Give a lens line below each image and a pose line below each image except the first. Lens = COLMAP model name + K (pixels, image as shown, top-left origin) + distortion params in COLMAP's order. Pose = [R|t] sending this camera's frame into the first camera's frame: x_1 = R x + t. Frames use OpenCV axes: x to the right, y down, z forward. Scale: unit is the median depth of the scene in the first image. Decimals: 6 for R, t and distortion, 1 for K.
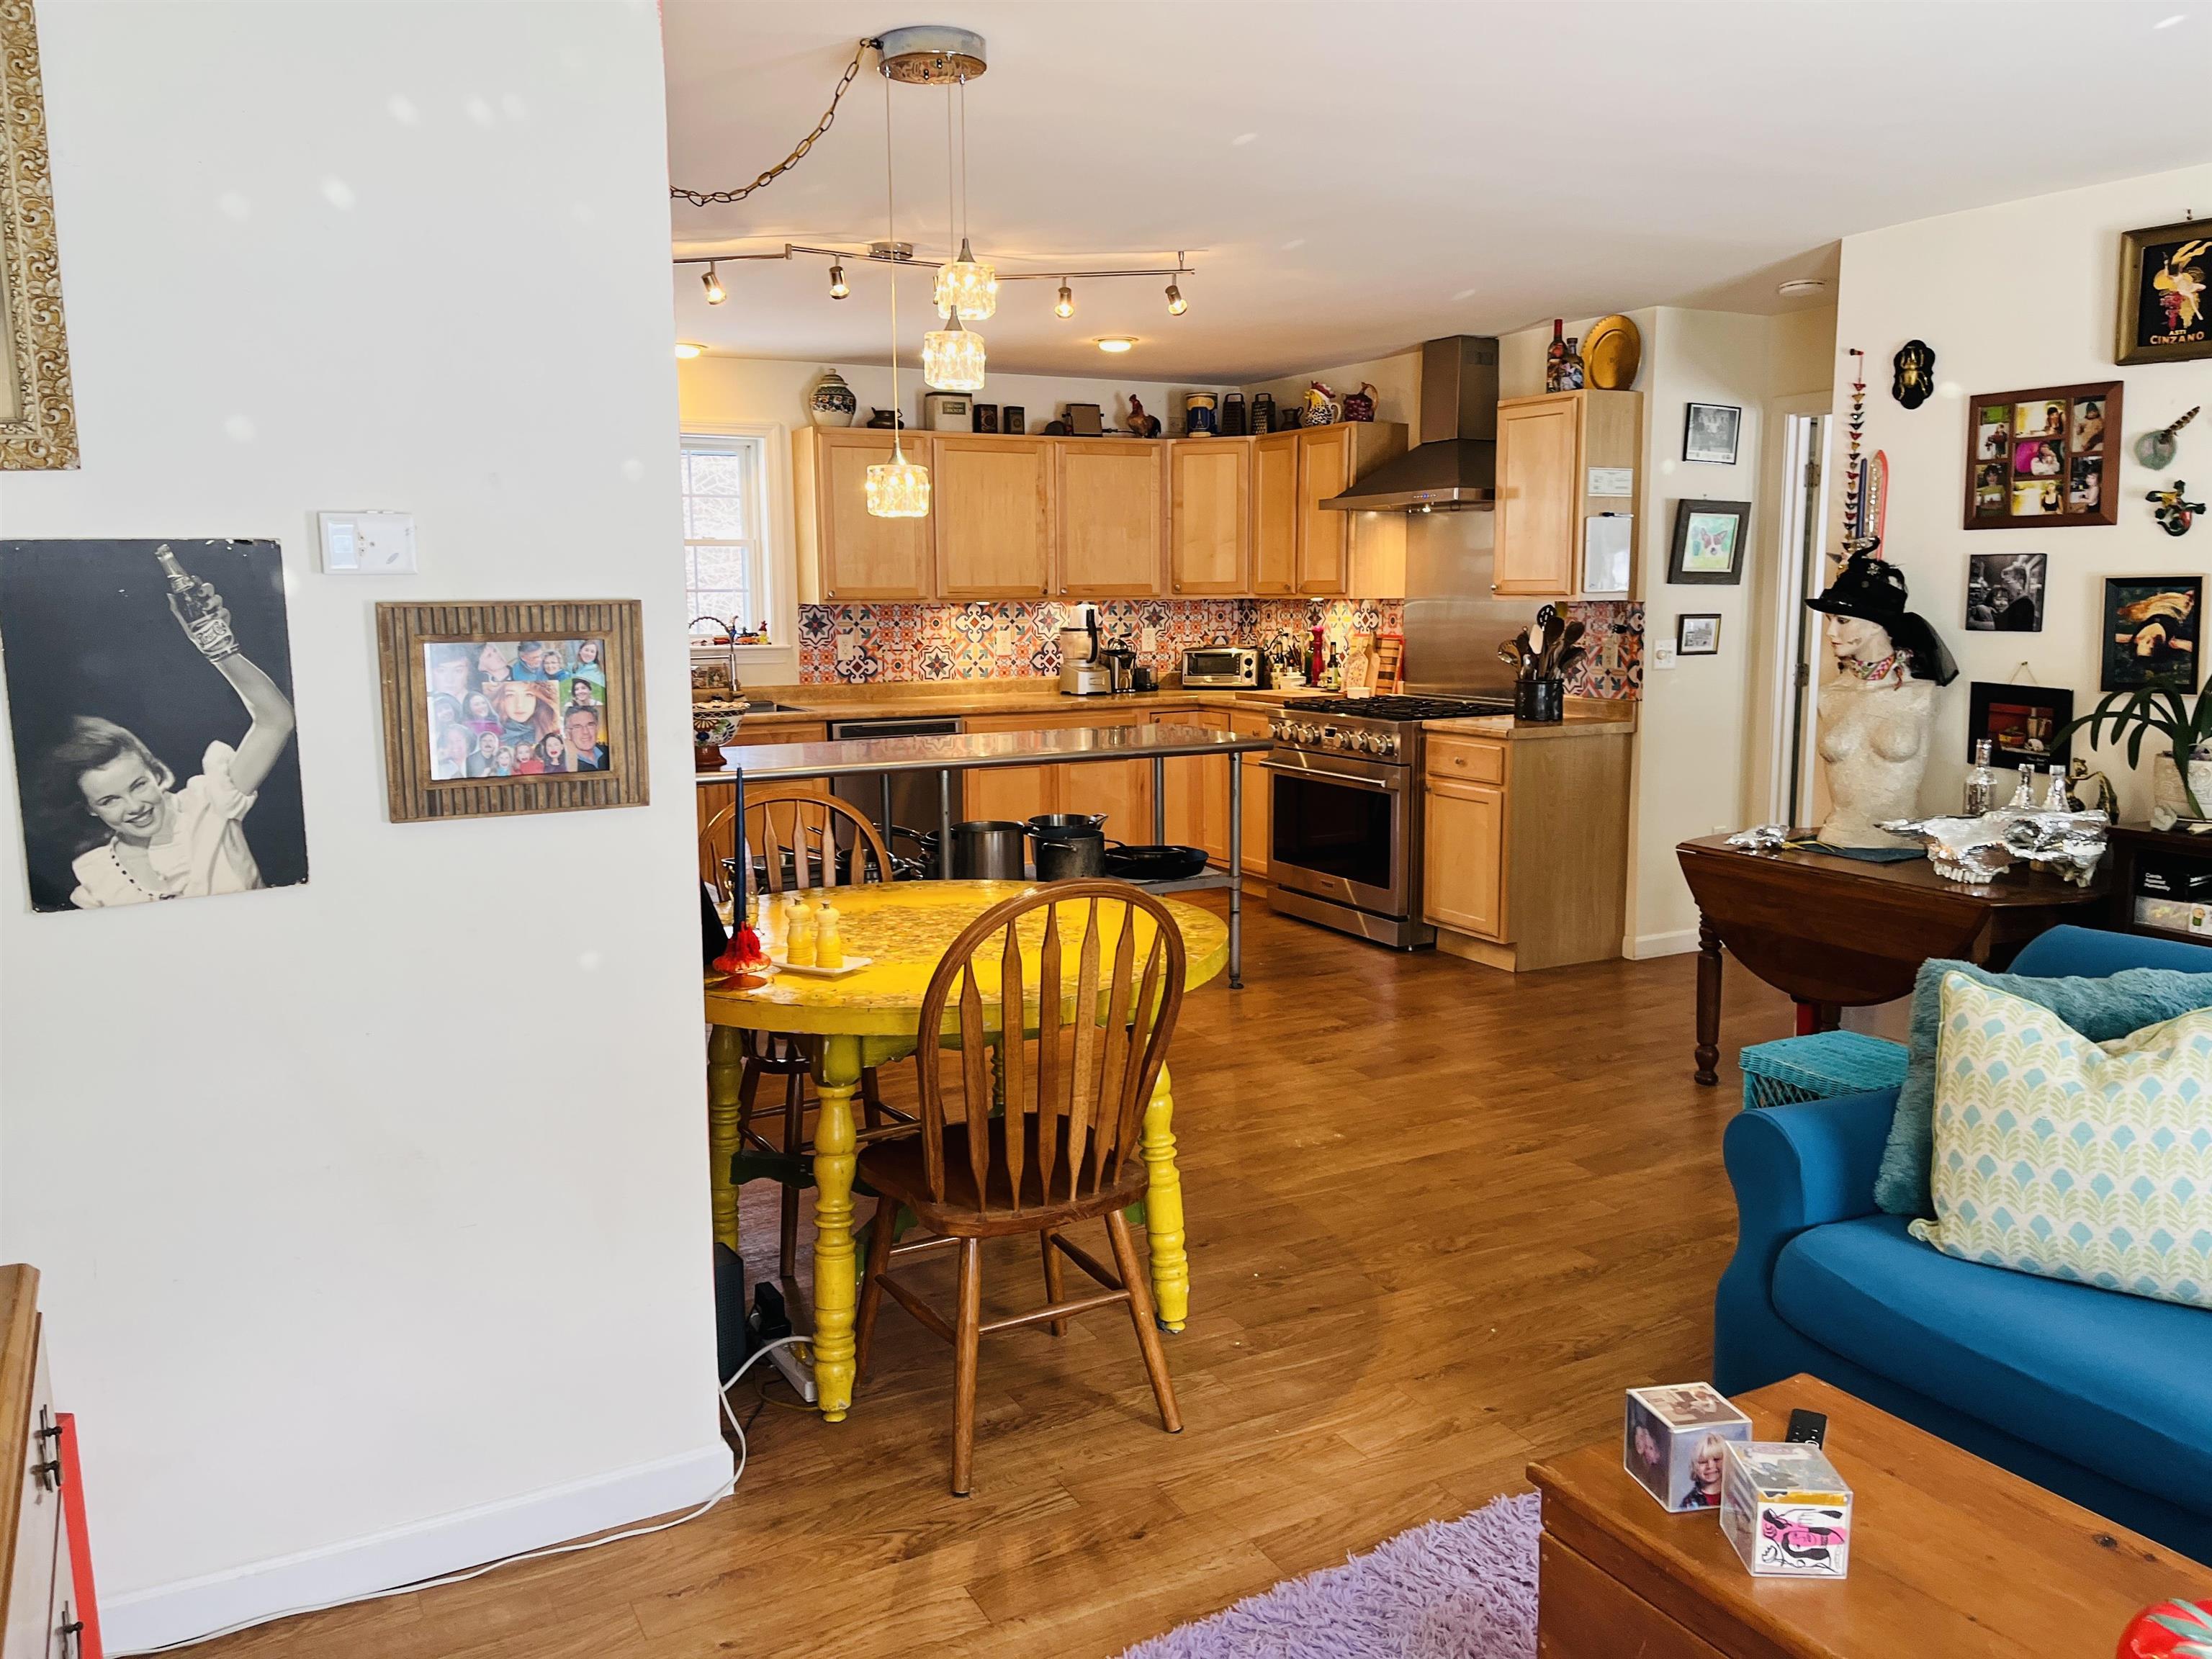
lens RADIAL K [[1674.3, 0, 1095.6], [0, 1674.3, 816.2], [0, 0, 1]] dist [0.080113, -0.111324]
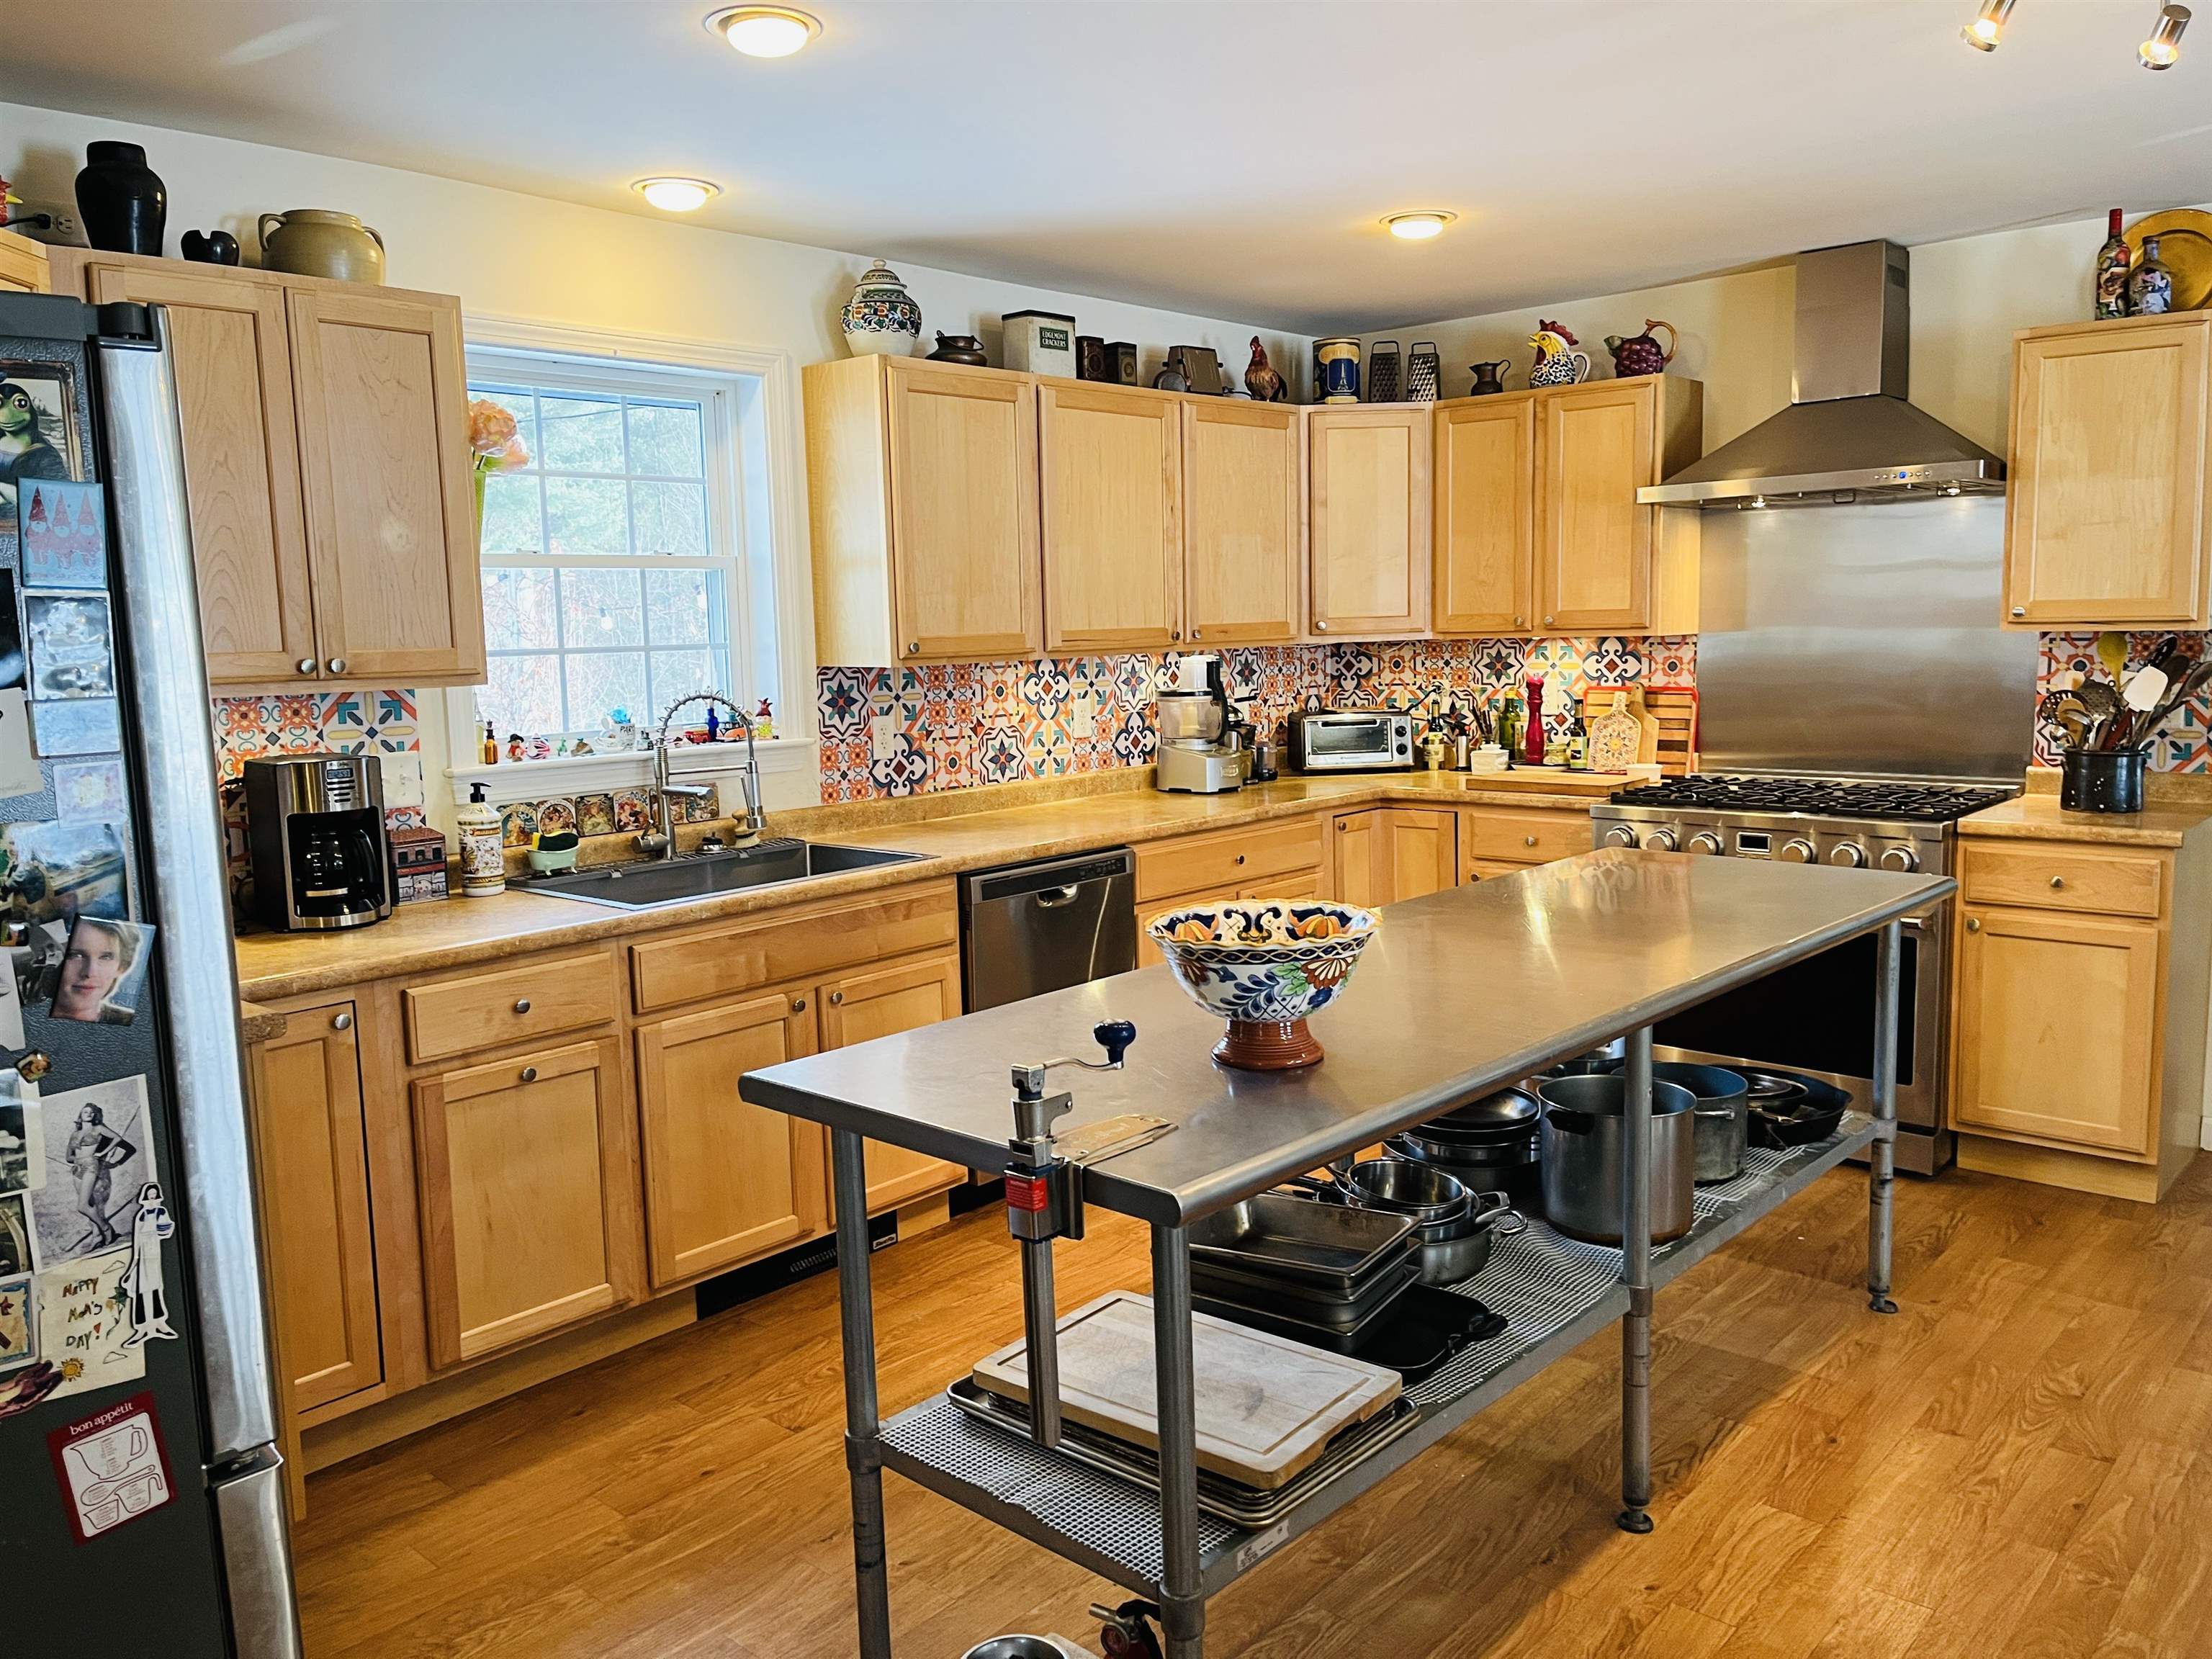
lens RADIAL K [[1674.3, 0, 1095.6], [0, 1674.3, 816.2], [0, 0, 1]] dist [0.080113, -0.111324]
pose [[0.940331, -0.057290, 0.335403, -0.278440], [0.066101, 0.997702, -0.014902, -0.058974], [-0.333778, 0.036183, 0.941957, 0.418296]]
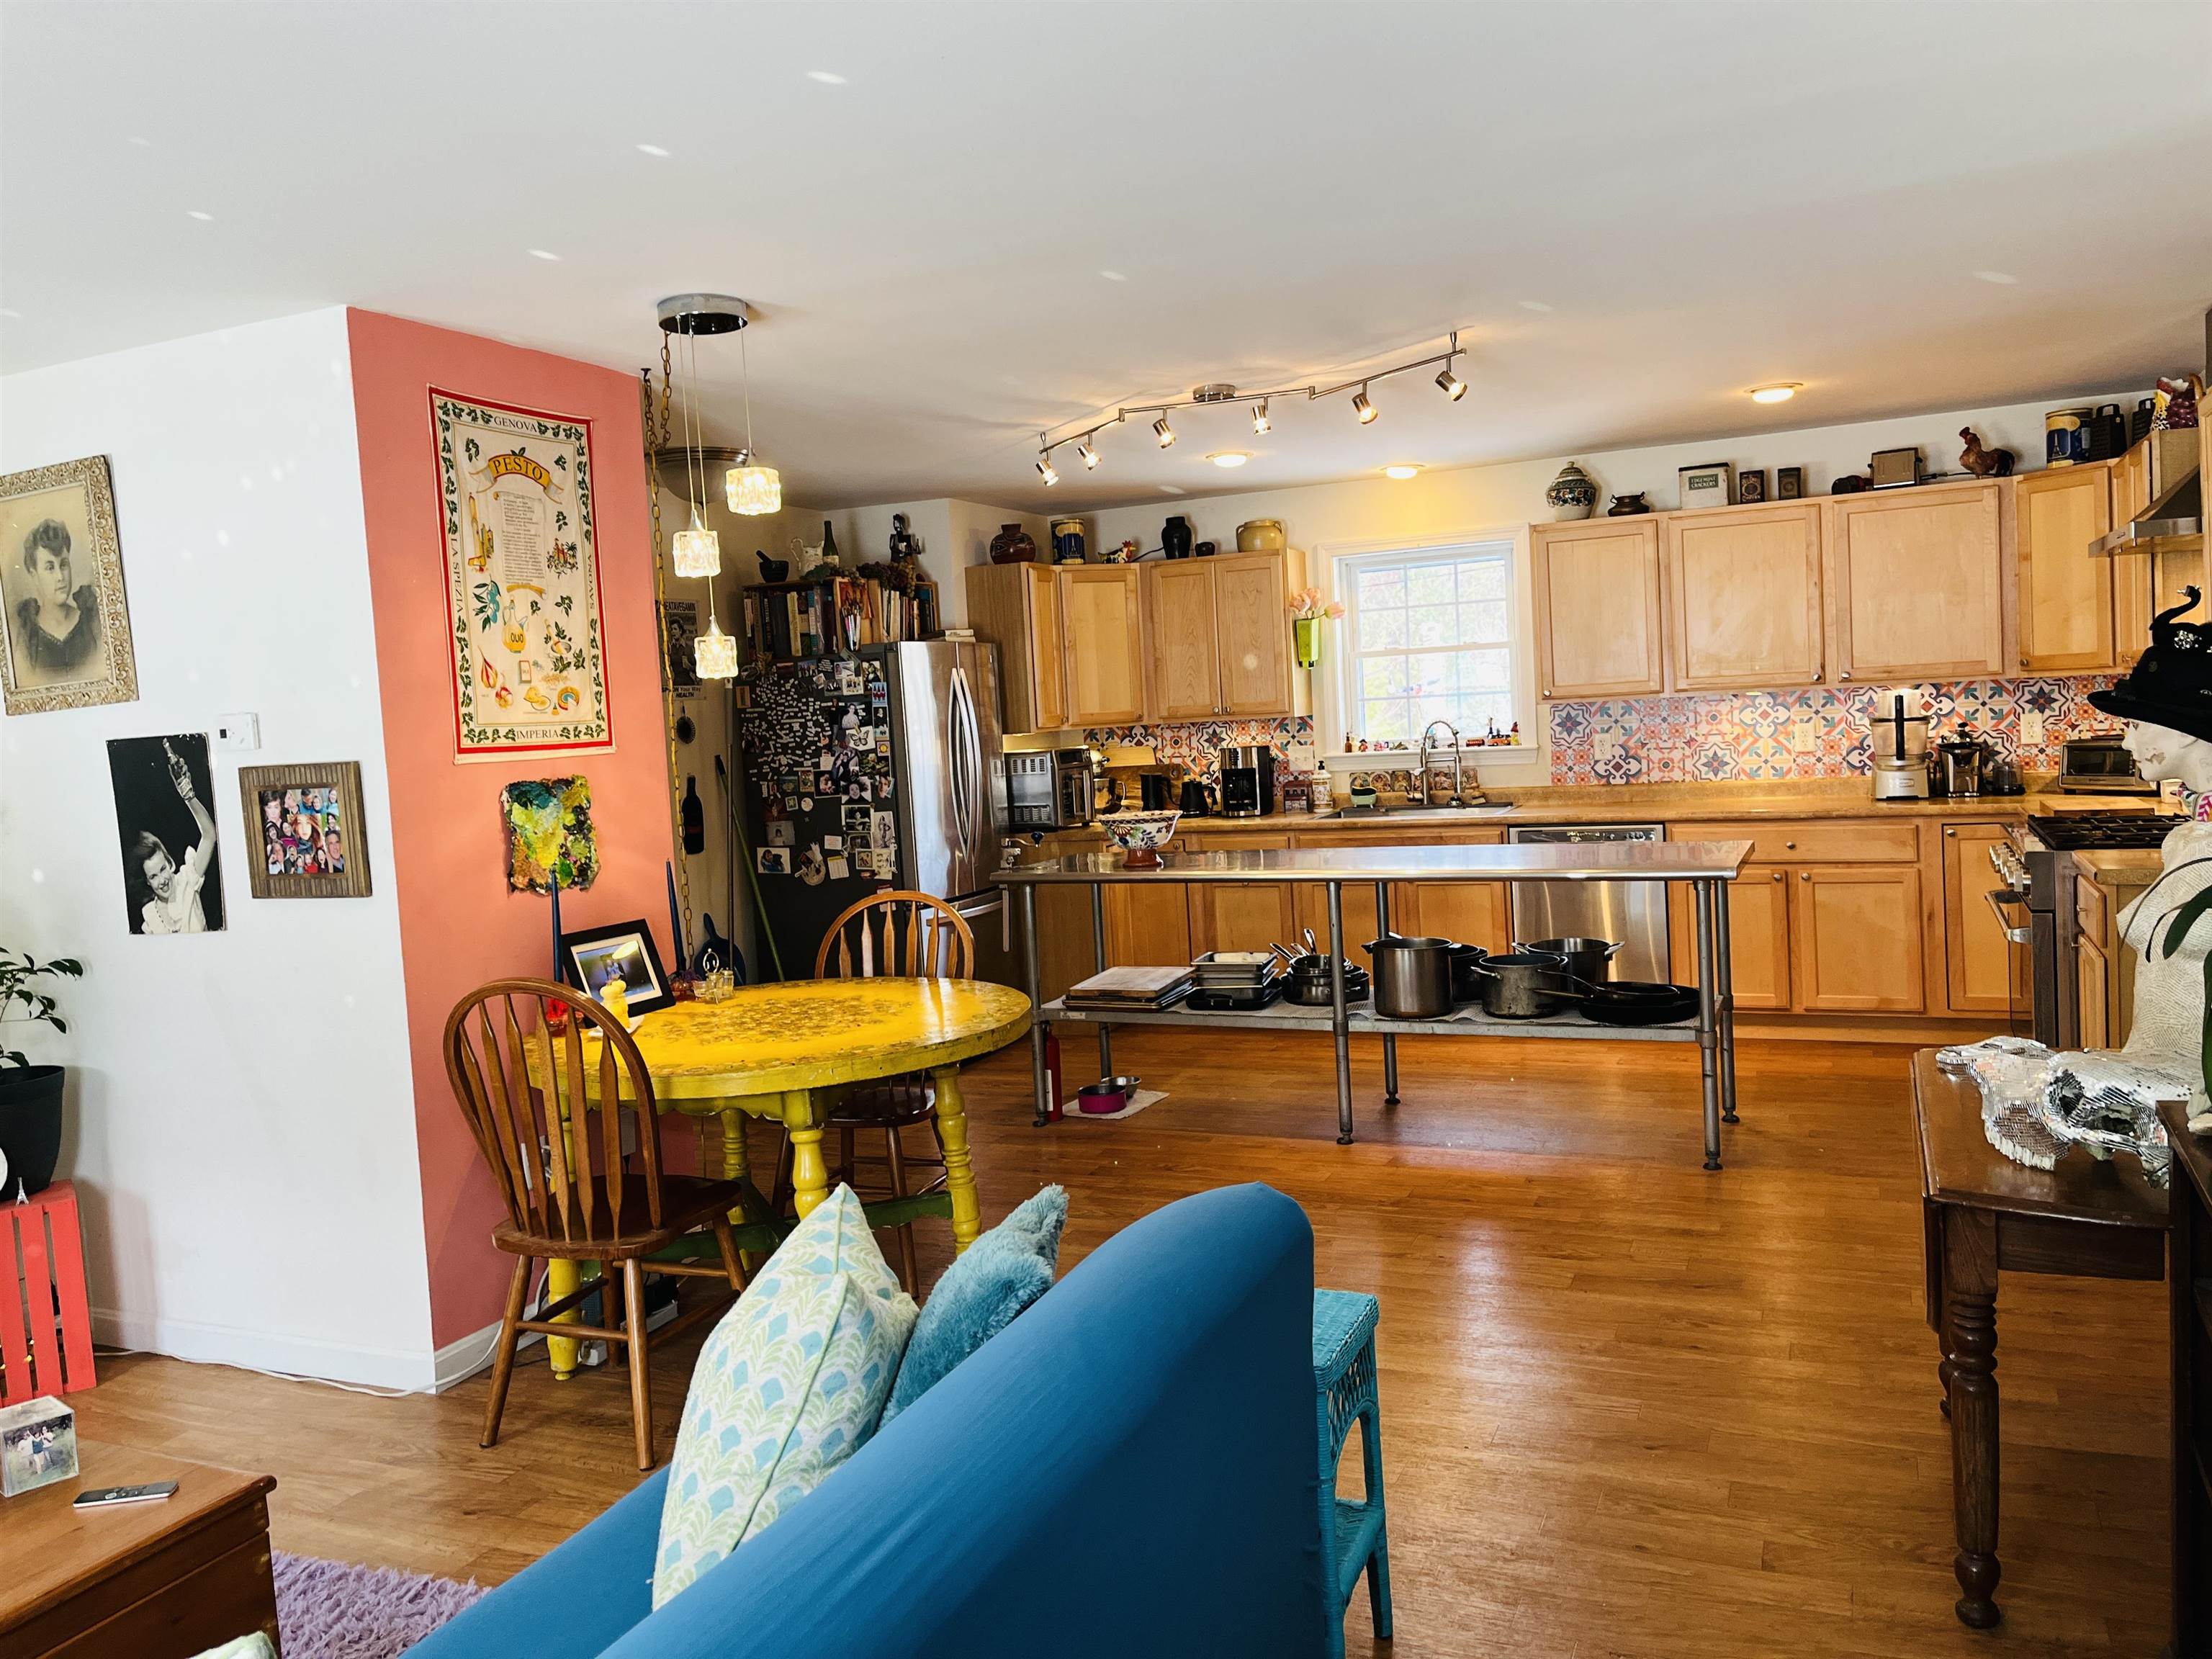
lens RADIAL K [[1674.3, 0, 1095.6], [0, 1674.3, 816.2], [0, 0, 1]] dist [0.080113, -0.111324]
pose [[0.608555, 0.024294, -0.793140, 0.432028], [-0.058170, 0.998208, -0.014057, -0.031132], [0.791377, 0.054691, 0.608877, 0.195614]]
